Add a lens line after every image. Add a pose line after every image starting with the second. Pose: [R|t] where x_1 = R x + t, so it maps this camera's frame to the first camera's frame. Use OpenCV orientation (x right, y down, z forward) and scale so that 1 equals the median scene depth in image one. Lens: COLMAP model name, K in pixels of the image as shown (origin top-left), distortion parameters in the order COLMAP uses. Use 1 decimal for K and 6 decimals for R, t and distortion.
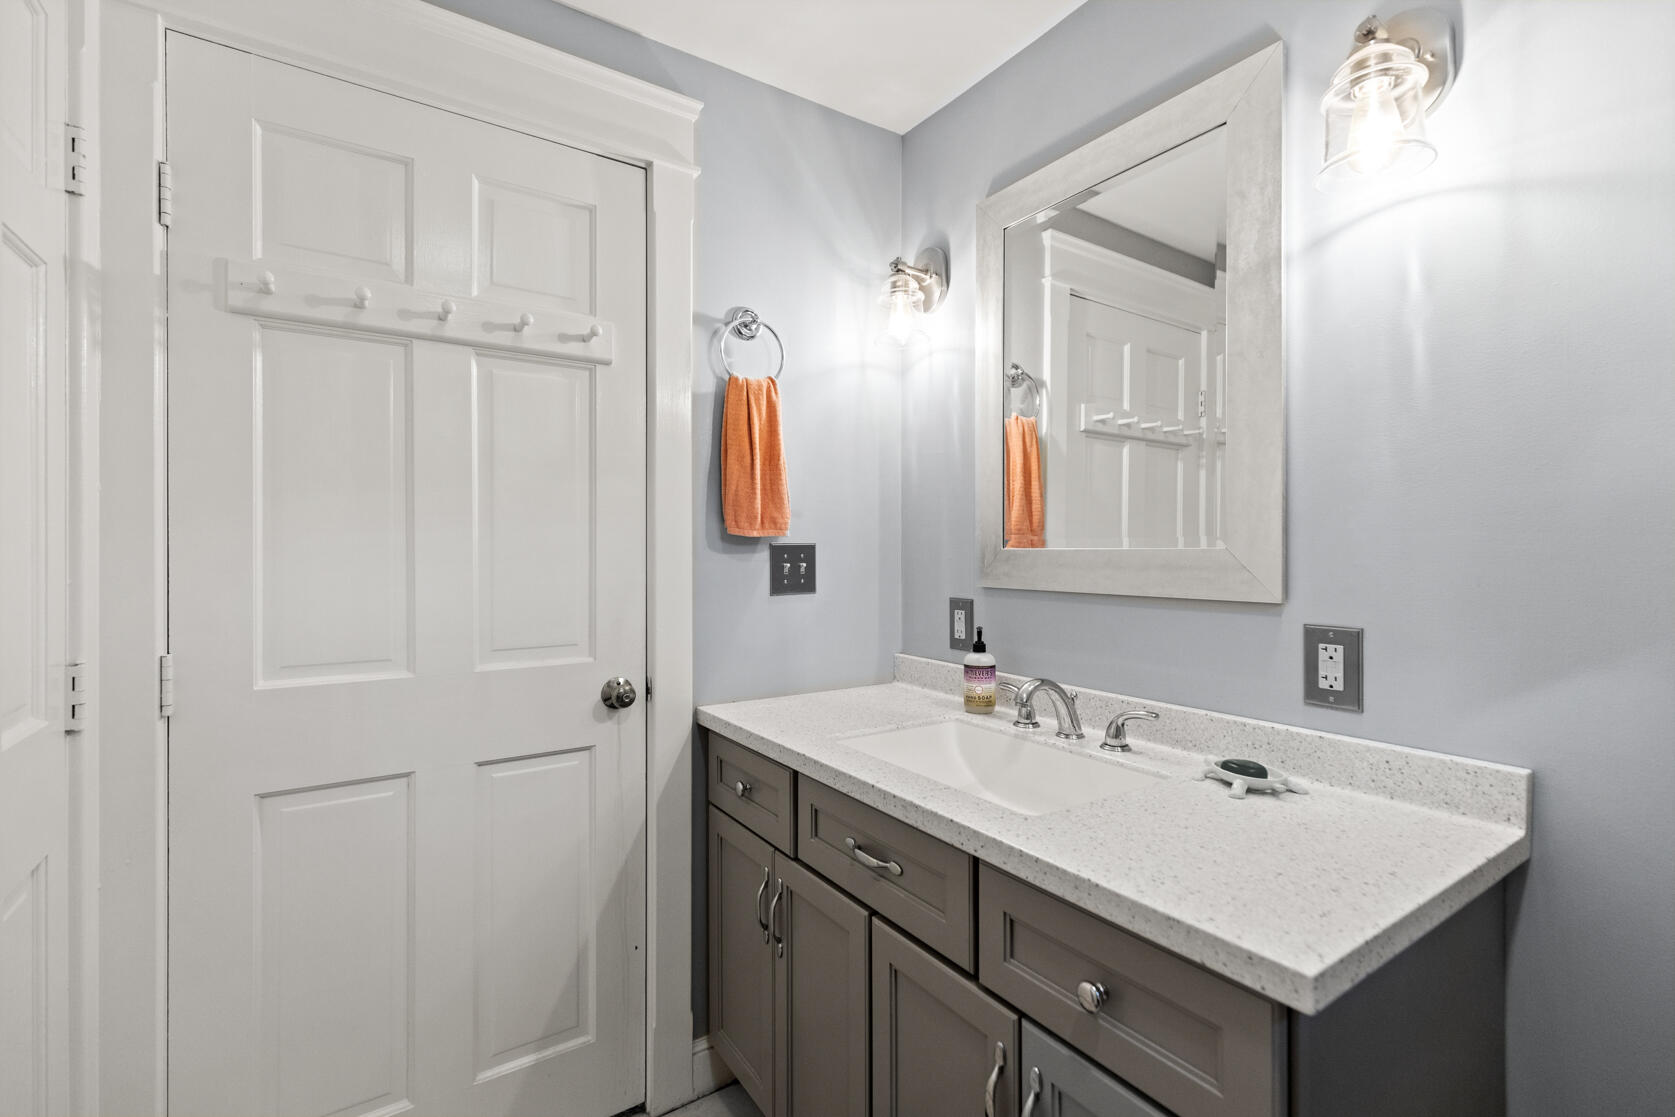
lens RADIAL K [[750.1, 0, 836.1], [0, 750.1, 558.7], [0, 0, 1]] dist [0.006672, -0.000869]
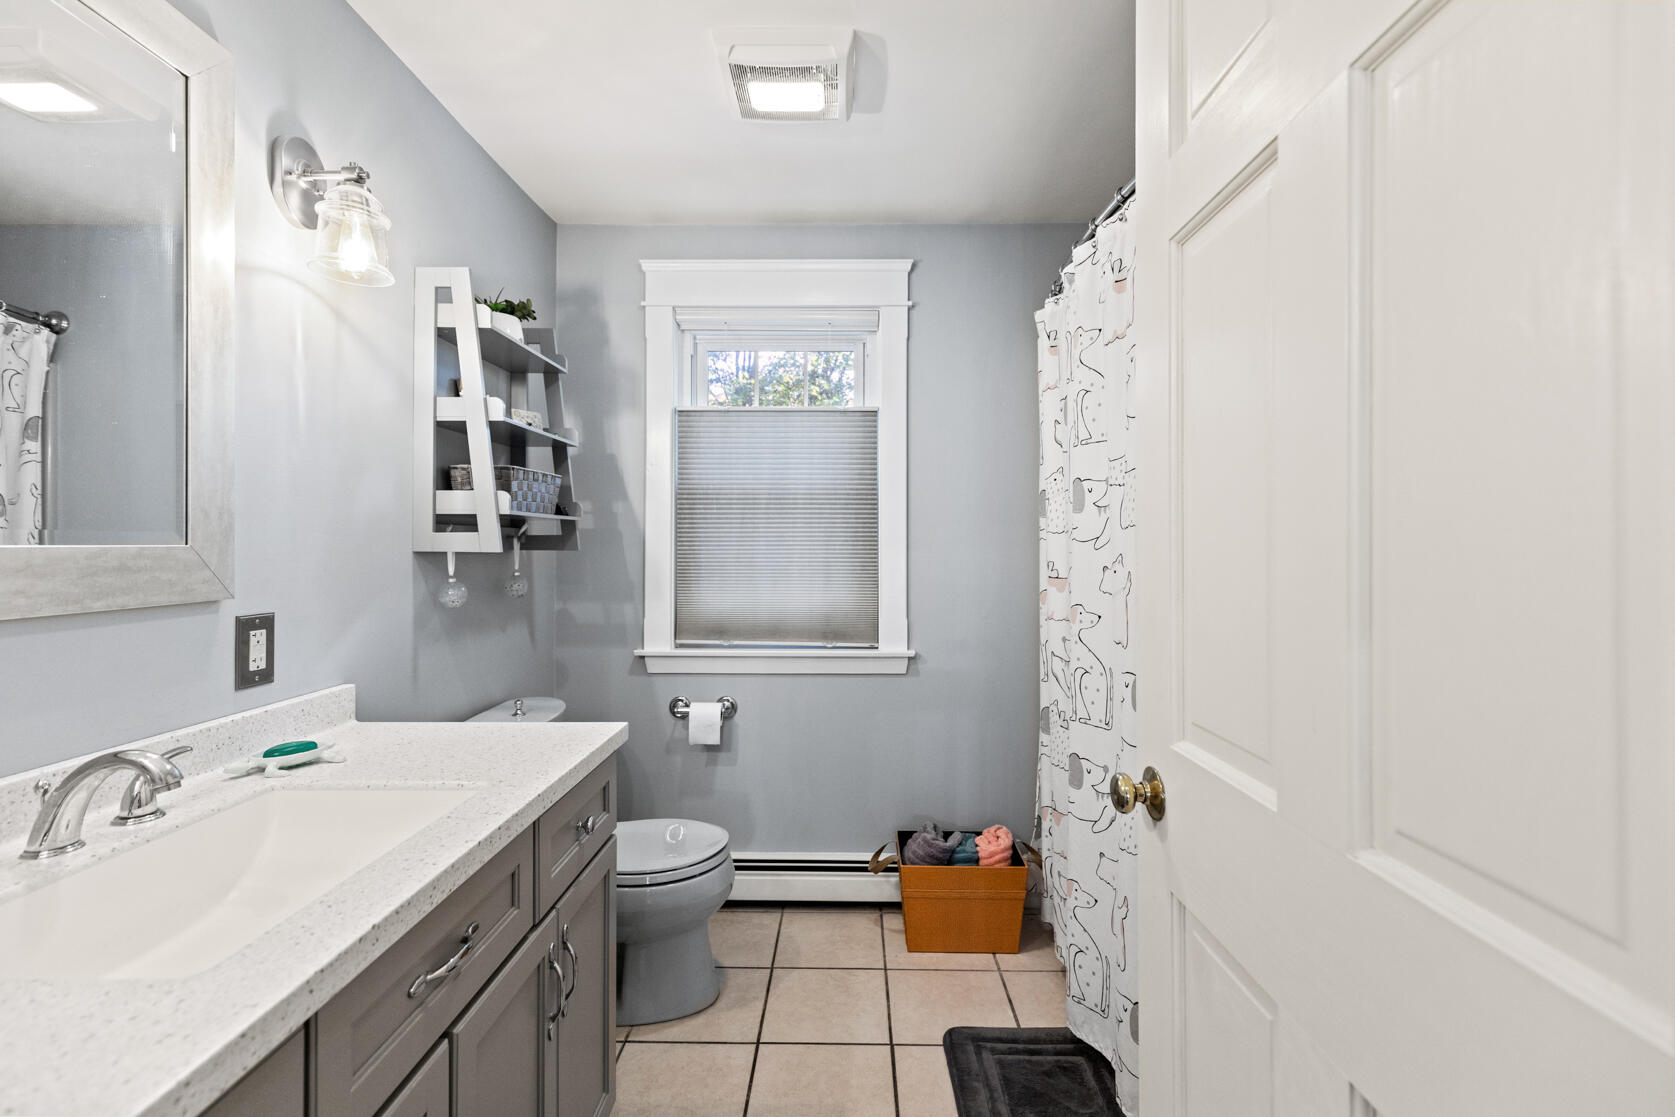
lens RADIAL K [[750.1, 0, 832.7], [0, 750.1, 545.3], [0, 0, 1]] dist [0.006672, -0.000869]
pose [[-0.826631, 0.005129, 0.562722, -0.709894], [0.006276, 0.999980, 0.000104, -0.010326], [-0.562710, 0.003618, -0.826647, 1.448672]]
